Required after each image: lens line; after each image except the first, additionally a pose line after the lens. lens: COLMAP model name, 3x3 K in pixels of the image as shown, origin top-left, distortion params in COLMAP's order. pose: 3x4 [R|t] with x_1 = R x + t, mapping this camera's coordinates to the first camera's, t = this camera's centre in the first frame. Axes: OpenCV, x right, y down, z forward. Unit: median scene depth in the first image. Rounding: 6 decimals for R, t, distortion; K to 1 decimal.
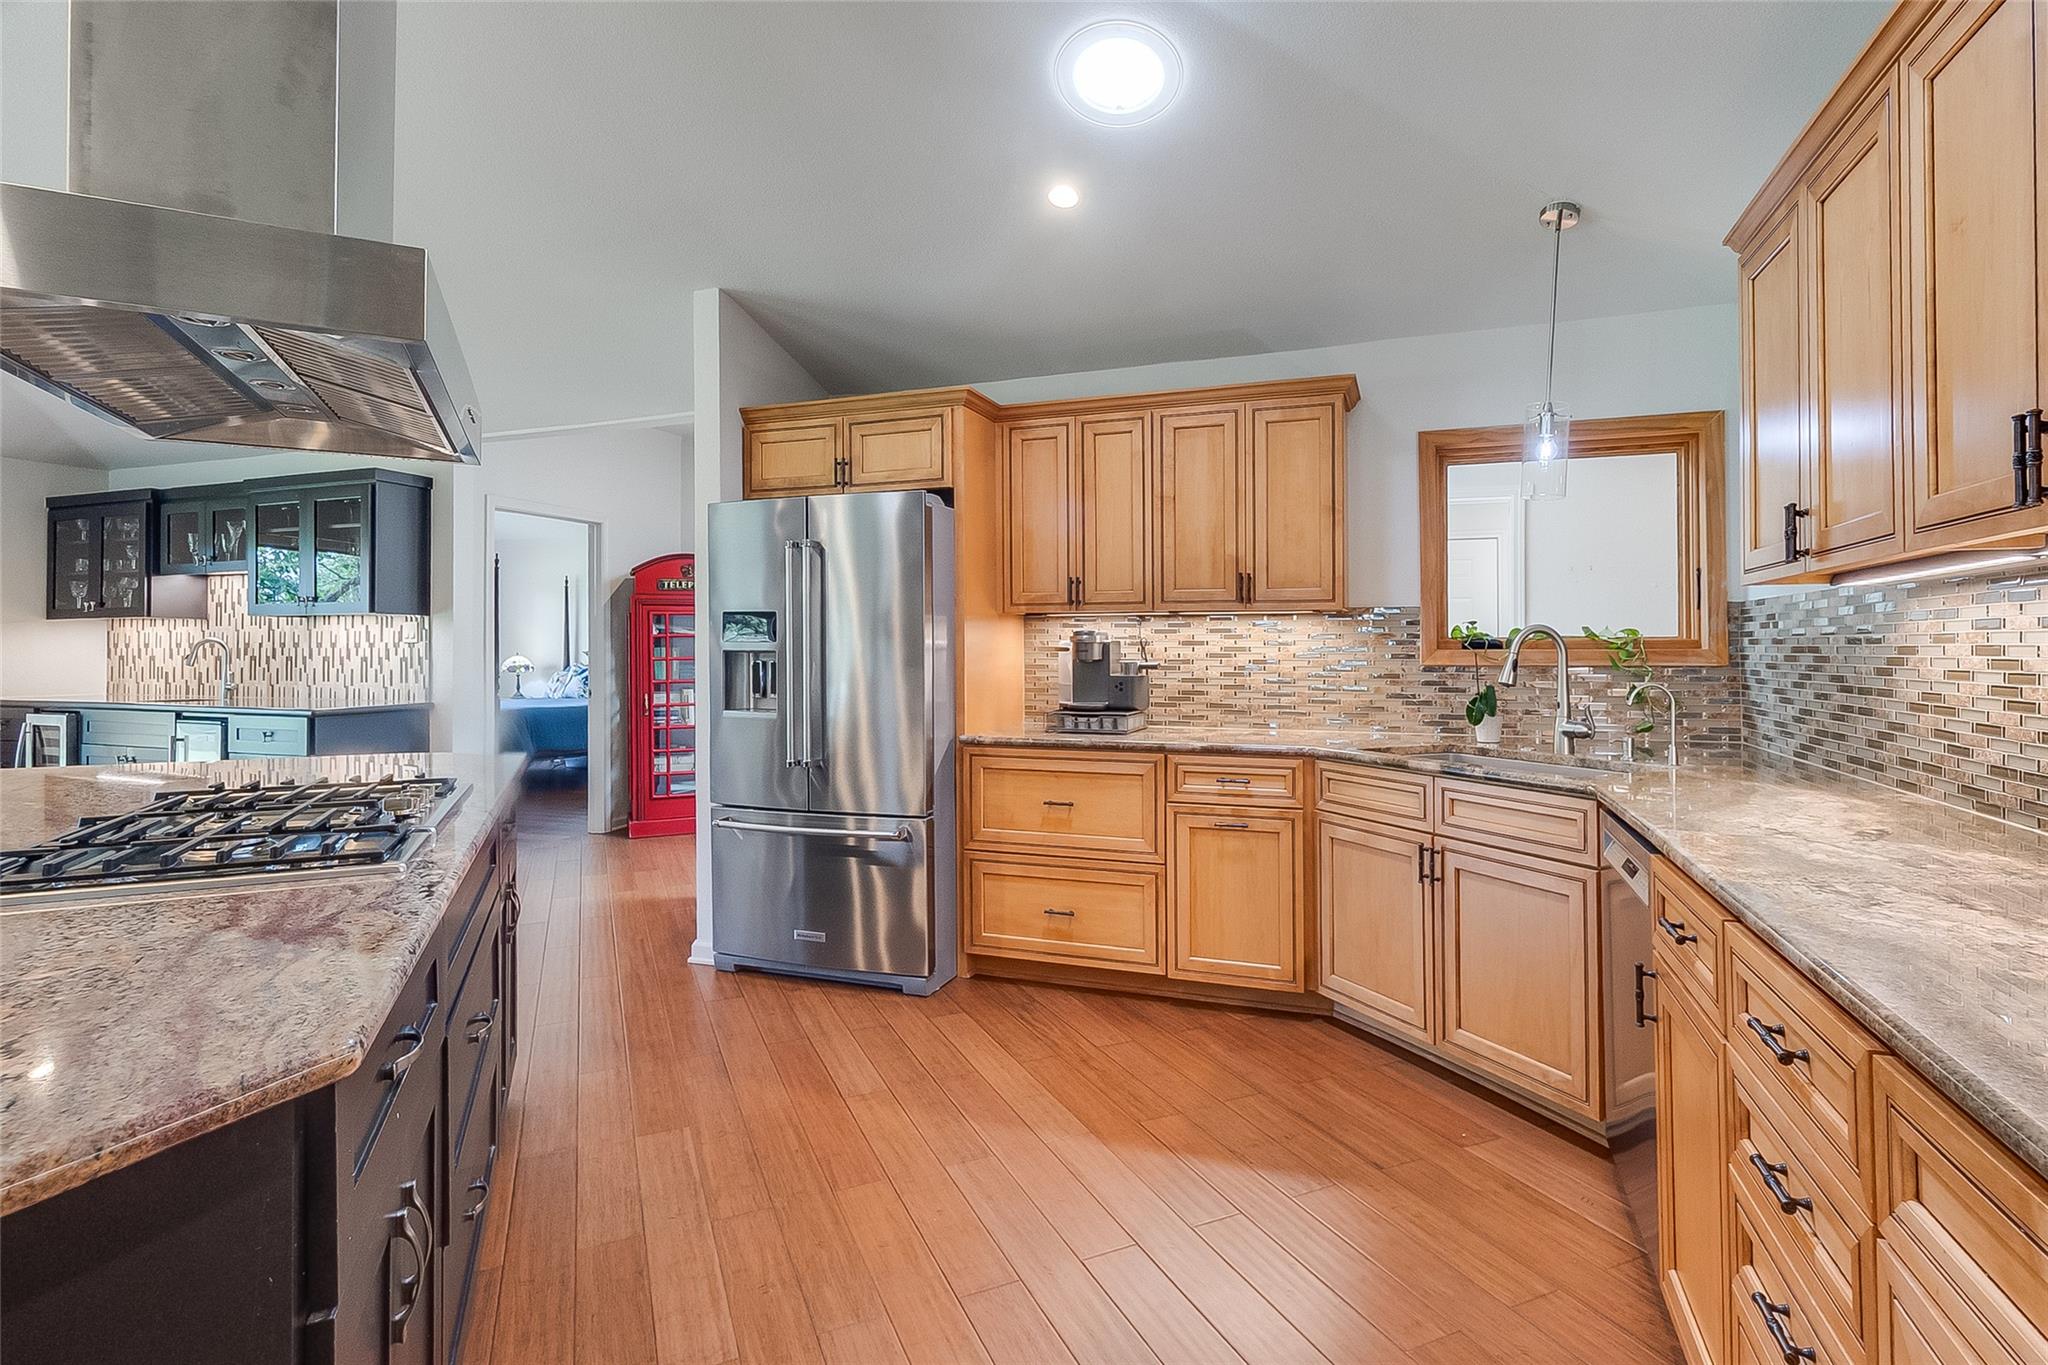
lens RADIAL K [[995.3, 0, 1030.7], [0, 995.3, 634.8], [0, 0, 1]] dist [0.002440, 0.000653]
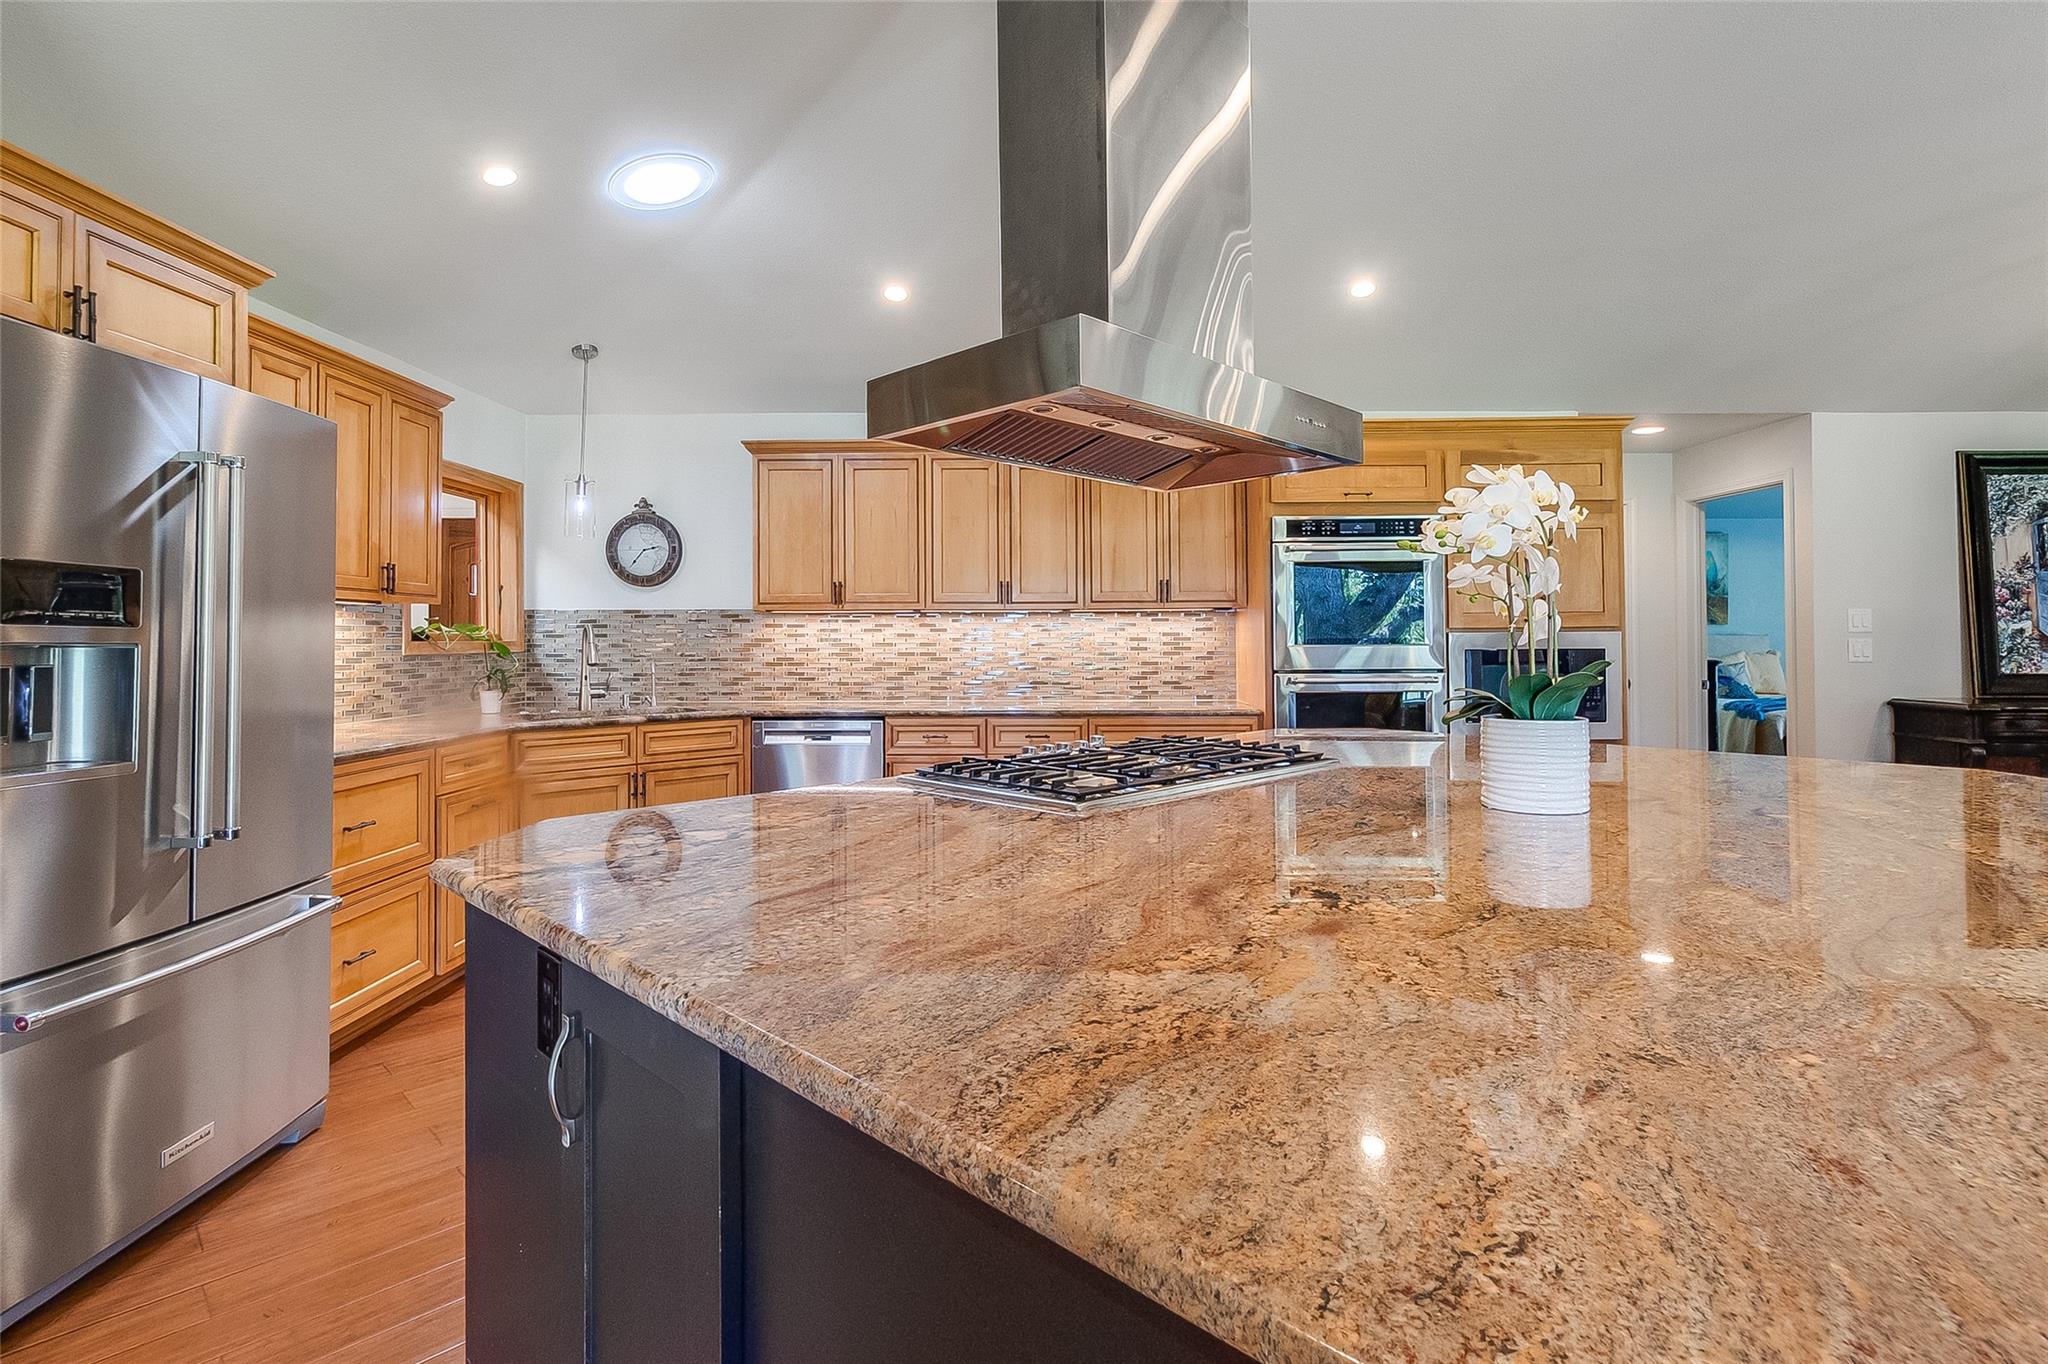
lens RADIAL K [[995.3, 0, 1030.7], [0, 995.3, 634.3], [0, 0, 1]] dist [0.002440, 0.000653]
pose [[-0.345900, 0.005782, 0.938254, -0.906805], [-0.009798, 0.999904, -0.009774, 0.010961], [-0.938220, -0.012574, -0.345810, 0.731758]]
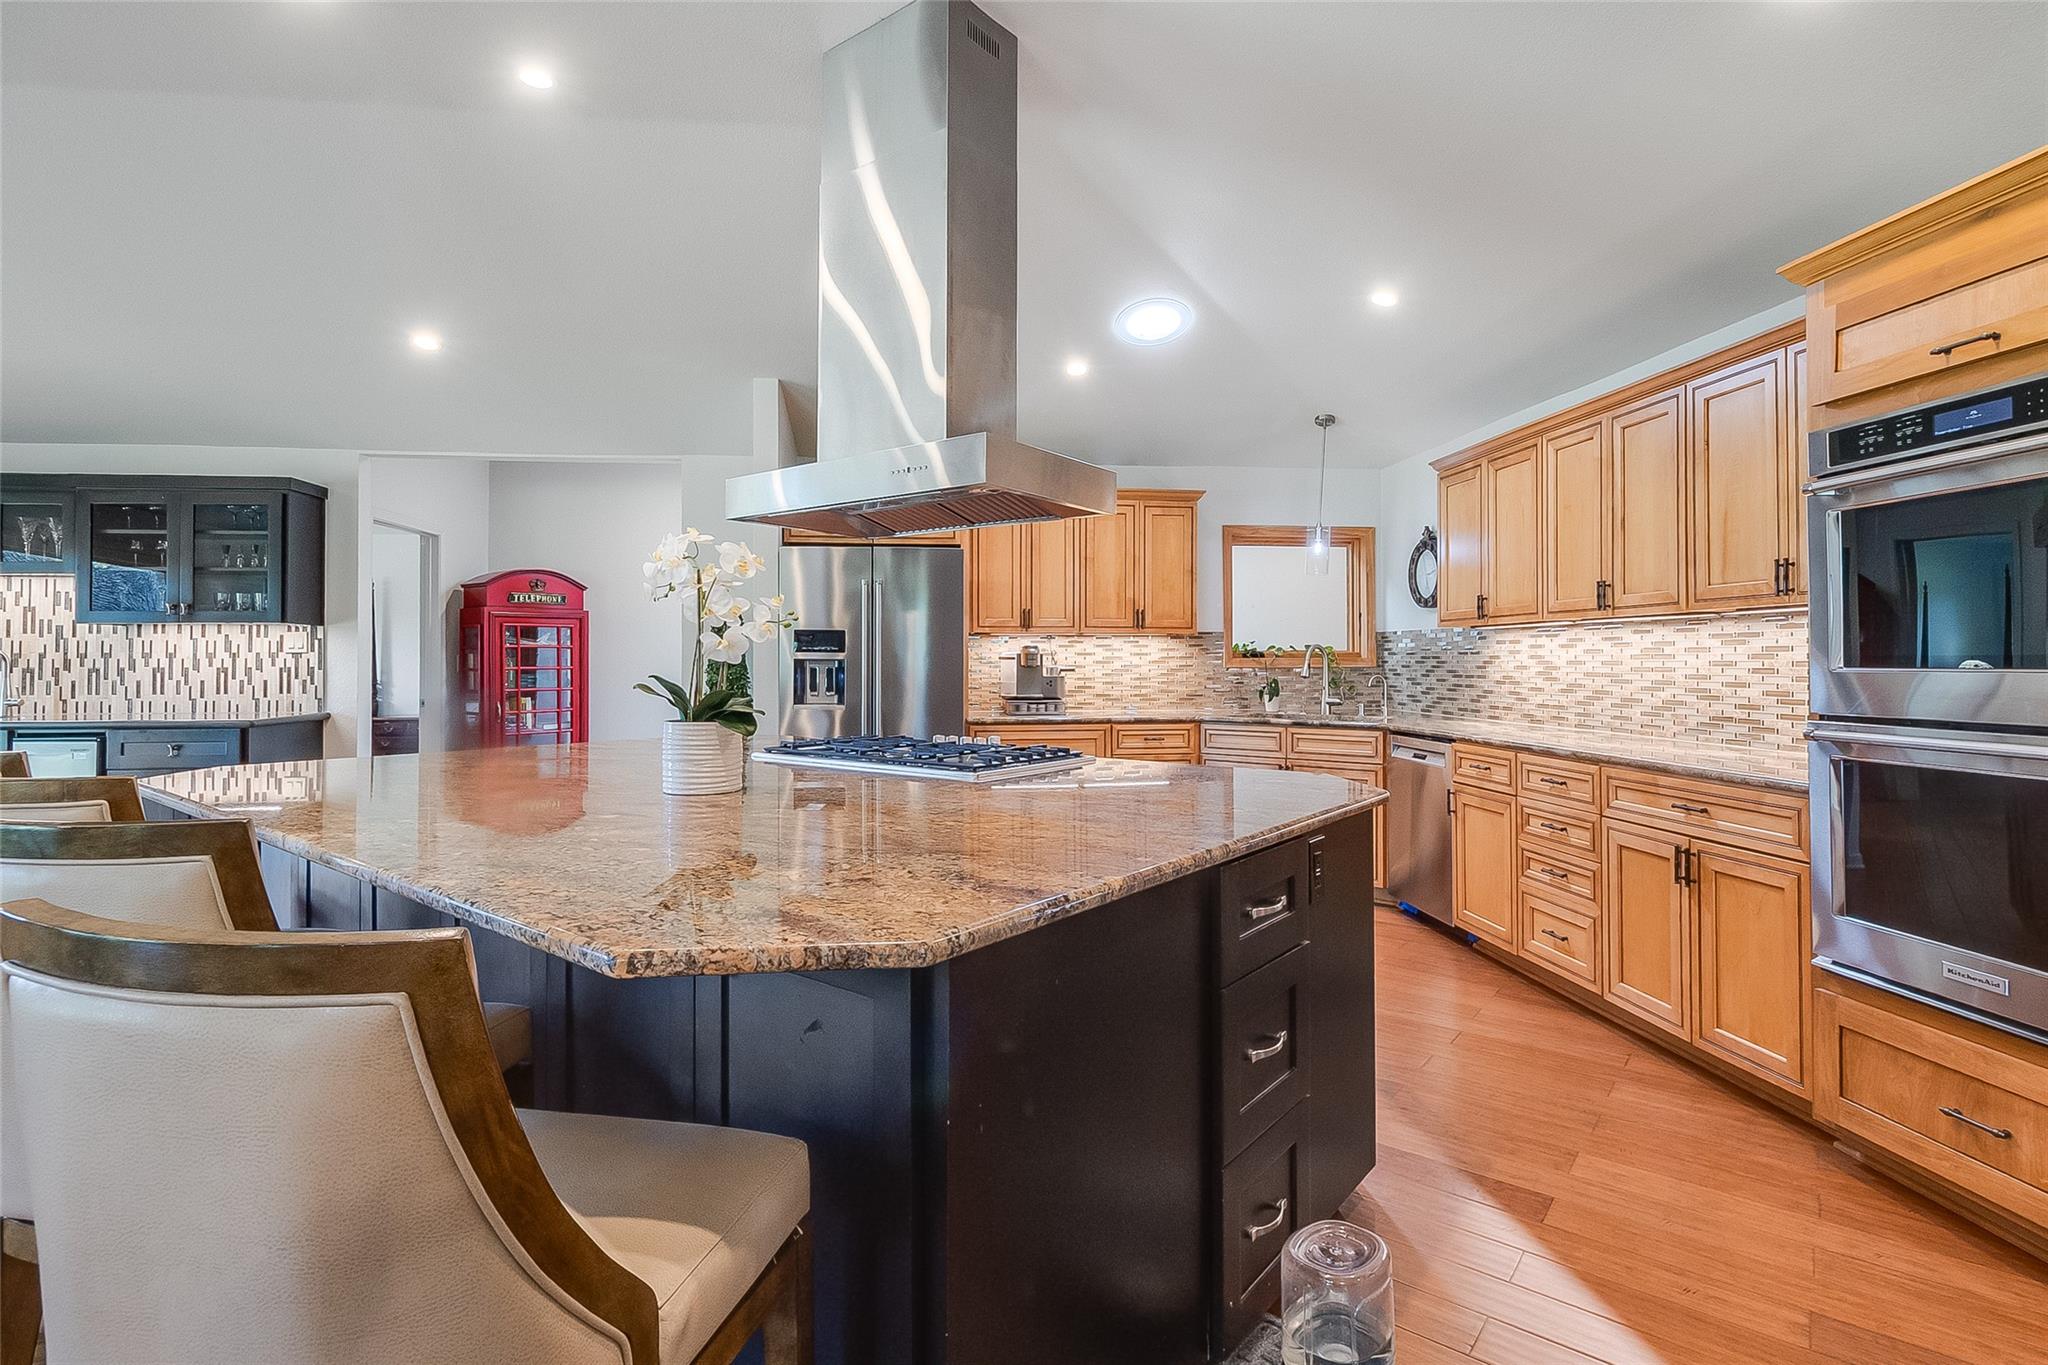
lens RADIAL K [[986.6, 0, 1013.8], [0, 986.6, 640.8], [0, 0, 1]] dist [-0.000083, 0.000210]
pose [[0.897627, 0.006698, 0.440705, -0.640101], [-0.004333, 0.999970, -0.006372, -0.001621], [-0.440735, 0.003810, 0.897629, -0.307481]]
